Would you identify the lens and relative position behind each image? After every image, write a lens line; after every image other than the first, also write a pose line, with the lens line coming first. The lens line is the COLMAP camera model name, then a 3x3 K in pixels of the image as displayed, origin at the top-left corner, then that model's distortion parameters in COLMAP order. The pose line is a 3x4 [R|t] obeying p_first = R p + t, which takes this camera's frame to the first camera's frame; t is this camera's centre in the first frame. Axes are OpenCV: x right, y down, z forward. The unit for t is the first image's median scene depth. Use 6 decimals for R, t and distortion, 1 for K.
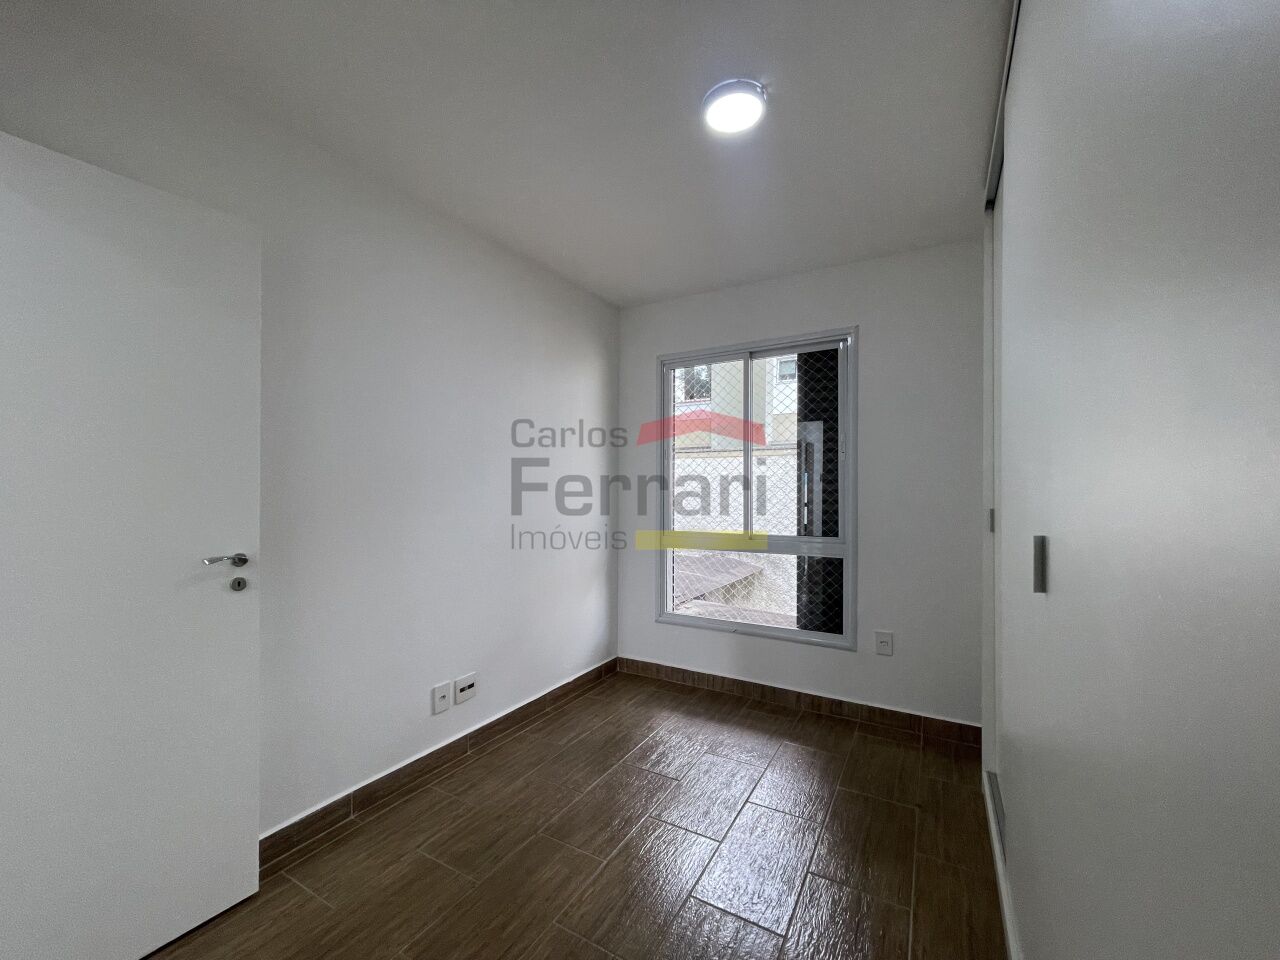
lens RADIAL K [[519.4, 0, 641.7], [0, 519.4, 486.4], [0, 0, 1]] dist [-0.005124, 0.002705]
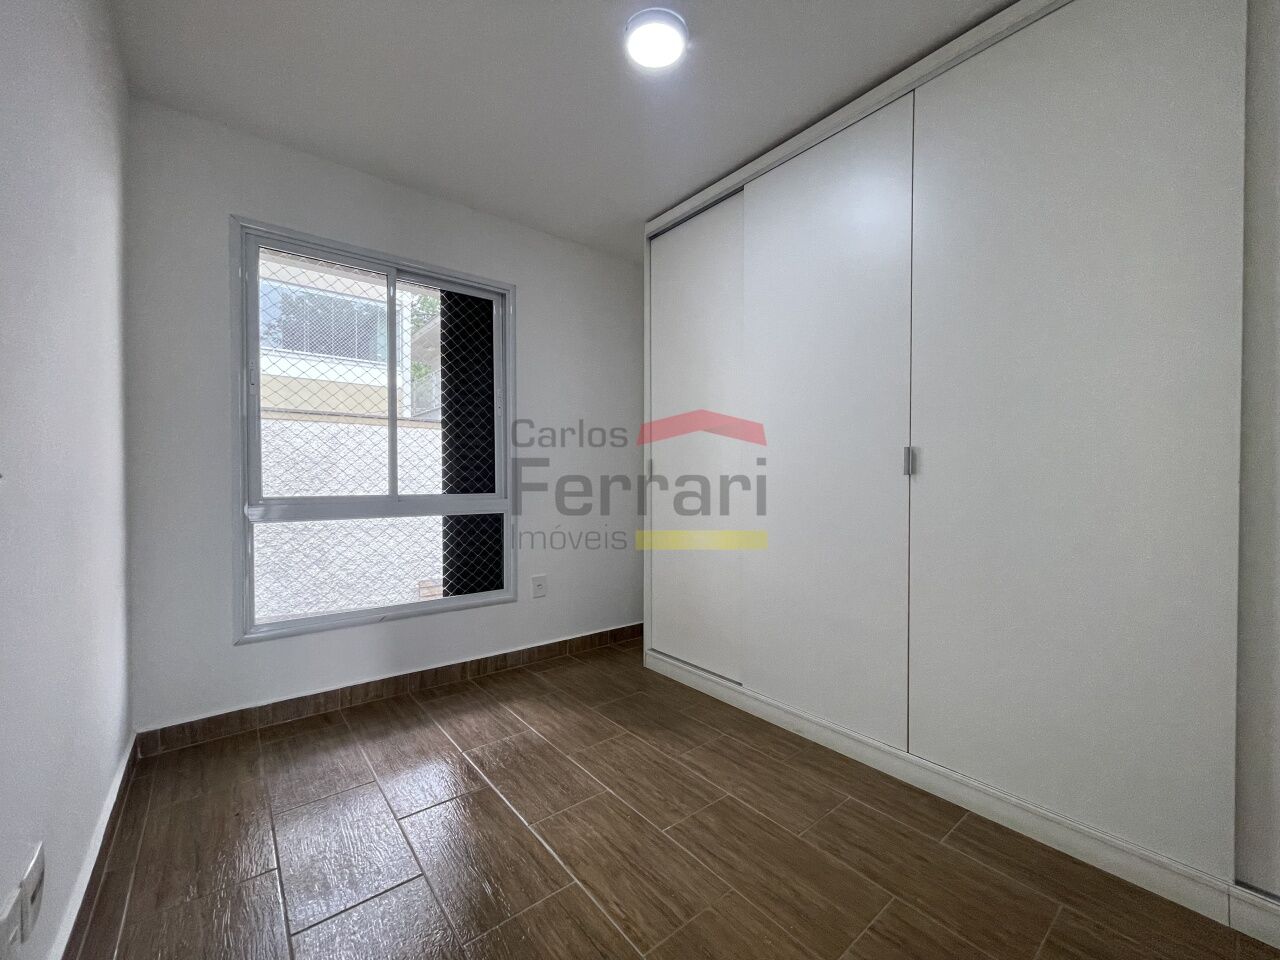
lens RADIAL K [[519.4, 0, 653.3], [0, 519.4, 488.6], [0, 0, 1]] dist [-0.005124, 0.002705]
pose [[0.338024, -0.009914, 0.941085, -0.444938], [-0.008611, 0.999870, 0.013627, 0.072312], [-0.941098, -0.012710, 0.337895, 0.374940]]
